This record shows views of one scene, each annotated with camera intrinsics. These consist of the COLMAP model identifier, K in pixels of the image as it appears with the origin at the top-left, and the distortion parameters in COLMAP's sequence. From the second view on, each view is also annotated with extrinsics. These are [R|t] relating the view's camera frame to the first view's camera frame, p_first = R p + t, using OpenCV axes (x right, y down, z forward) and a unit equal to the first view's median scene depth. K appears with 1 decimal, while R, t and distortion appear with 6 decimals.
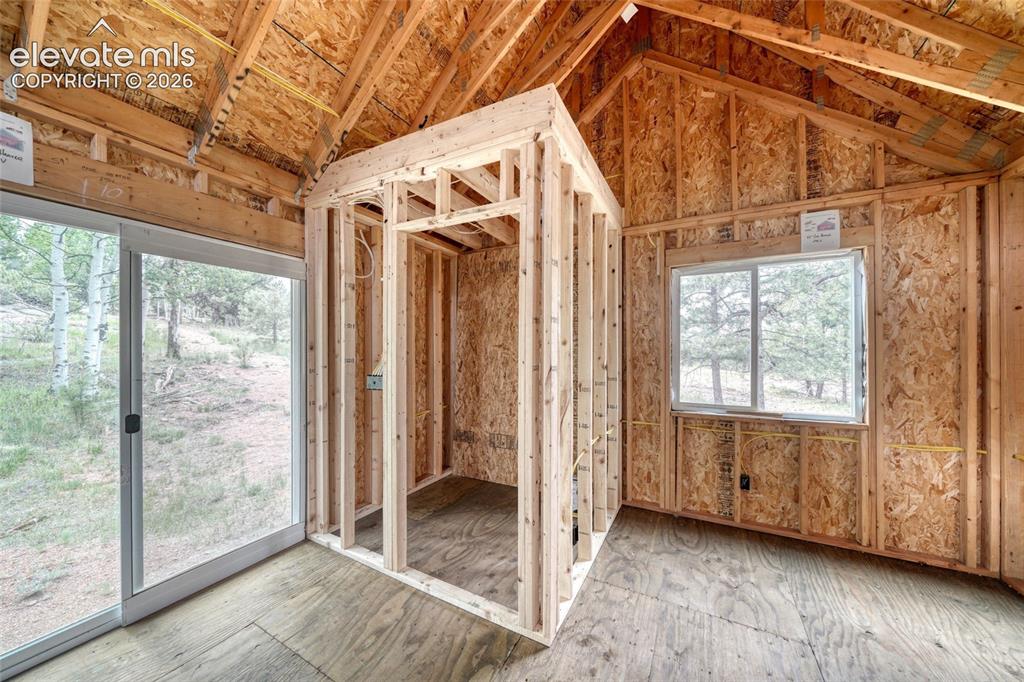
lens RADIAL K [[360.4, 0, 505.5], [0, 360.4, 347.7], [0, 0, 1]] dist [-0.001352, -0.000119]
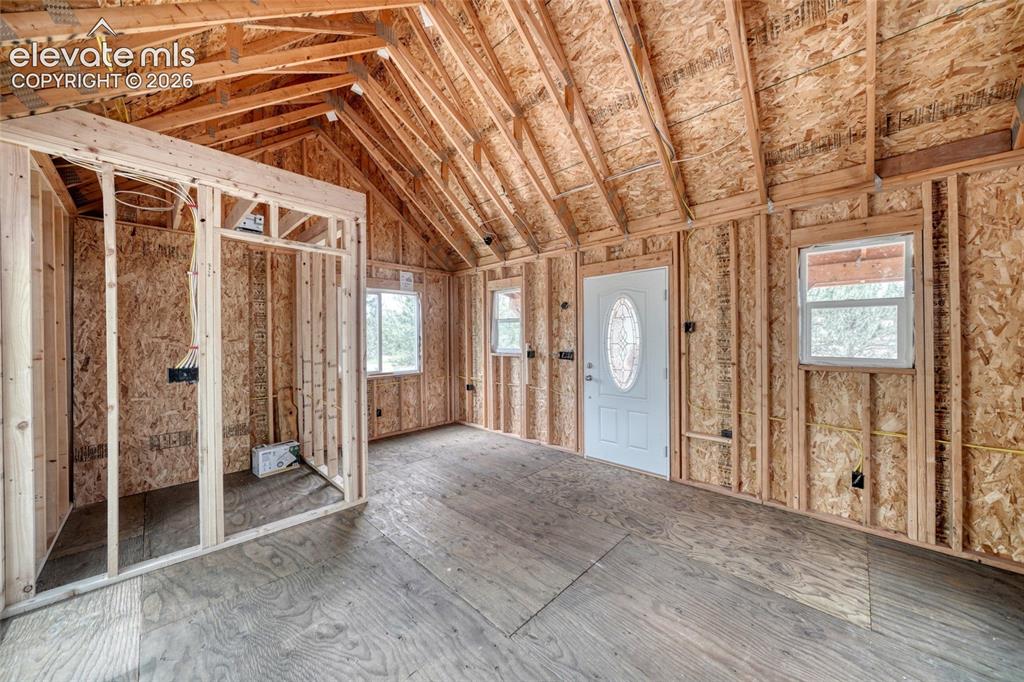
lens RADIAL K [[354.9, 0, 509.7], [0, 354.9, 336.4], [0, 0, 1]] dist [-0.001044, -0.000110]
pose [[0.273776, -0.001446, 0.961792, -0.918010], [0.003295, 0.999994, 0.000566, -0.007547], [-0.961788, 0.003014, 0.273780, -0.124816]]
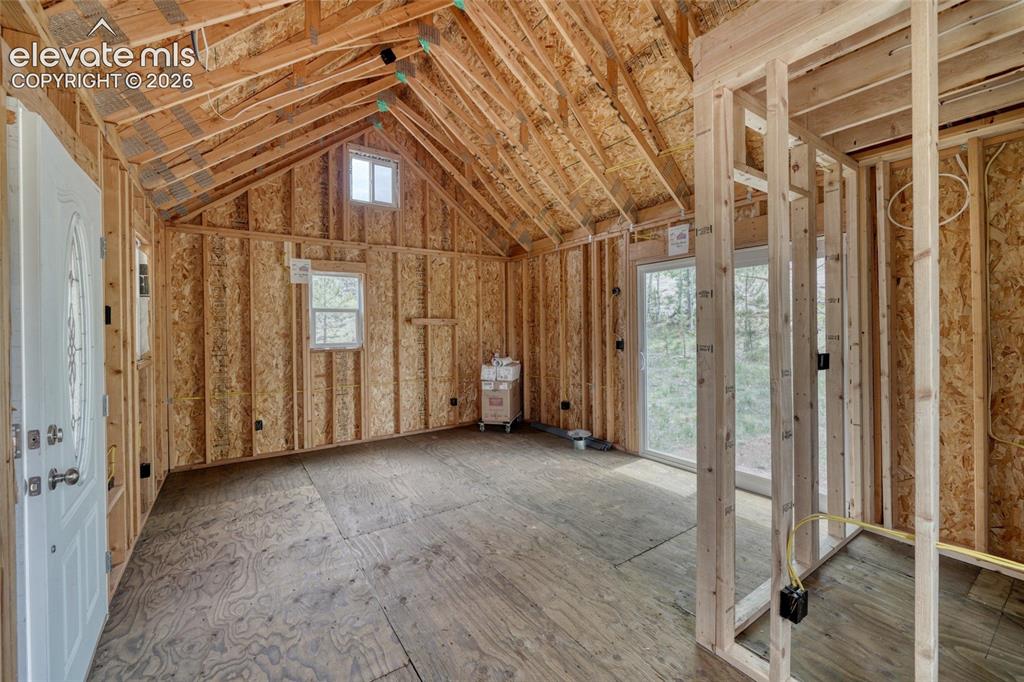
lens RADIAL K [[414.8, 0, 509.8], [0, 414.8, 330.5], [0, 0, 1]] dist [0.000155, 0.000037]
pose [[-0.458114, 0.008897, -0.888849, 0.848684], [0.013352, 0.999906, 0.003126, 0.000711], [0.888793, -0.010436, -0.458190, 0.695453]]
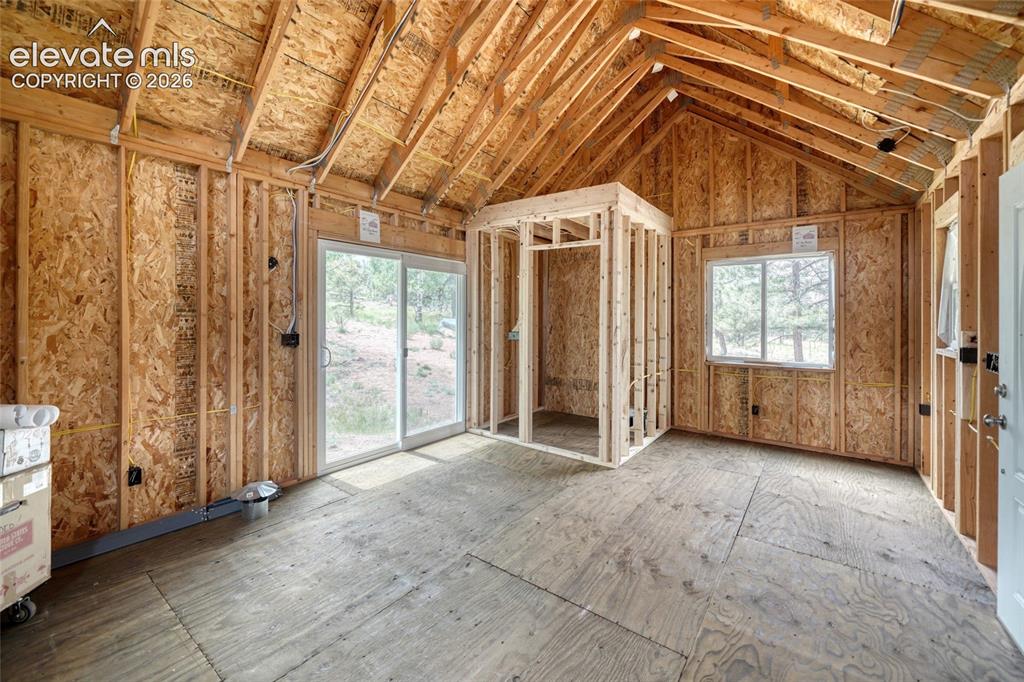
lens RADIAL K [[418.9, 0, 509.4], [0, 418.9, 311.6], [0, 0, 1]] dist [0.000863, 0.000188]
pose [[0.989543, 0.004629, -0.144164, -0.080113], [-0.005822, 0.999952, -0.007854, -0.004779], [0.144120, 0.008612, 0.989523, -0.872055]]
